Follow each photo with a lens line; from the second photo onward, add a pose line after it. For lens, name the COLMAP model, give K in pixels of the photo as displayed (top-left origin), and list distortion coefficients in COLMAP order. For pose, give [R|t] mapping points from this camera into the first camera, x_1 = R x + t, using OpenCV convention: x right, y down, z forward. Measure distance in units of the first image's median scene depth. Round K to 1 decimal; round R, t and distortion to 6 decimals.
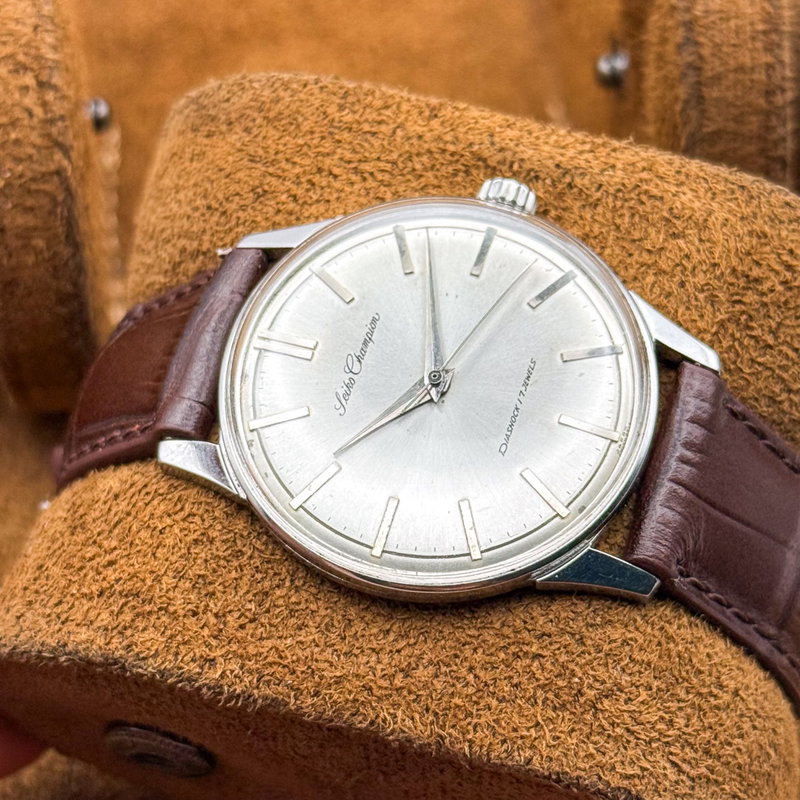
lens RADIAL K [[2372.8, 0, 400.7], [0, 2372.8, 459.9], [0, 0, 1]] dist [0.085863, 1.298400]
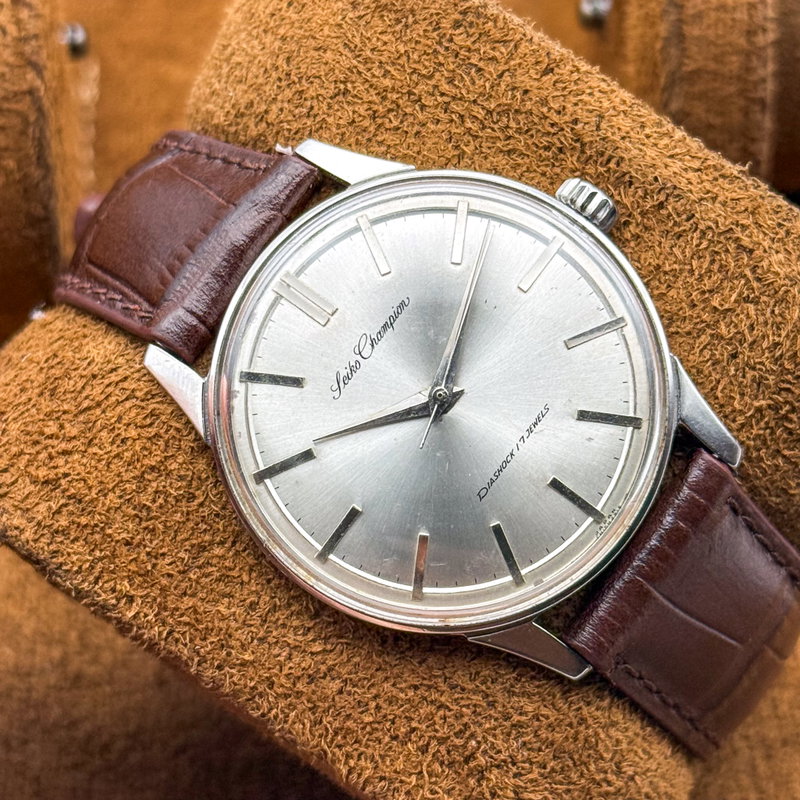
lens RADIAL K [[2372.8, 0, 400.7], [0, 2372.8, 459.9], [0, 0, 1]] dist [0.085863, 1.298400]
pose [[0.947798, 0.318783, 0.007525, 0.000712], [-0.304046, 0.896365, 0.322623, -0.310155], [0.096102, -0.308069, 0.946498, 0.100398]]
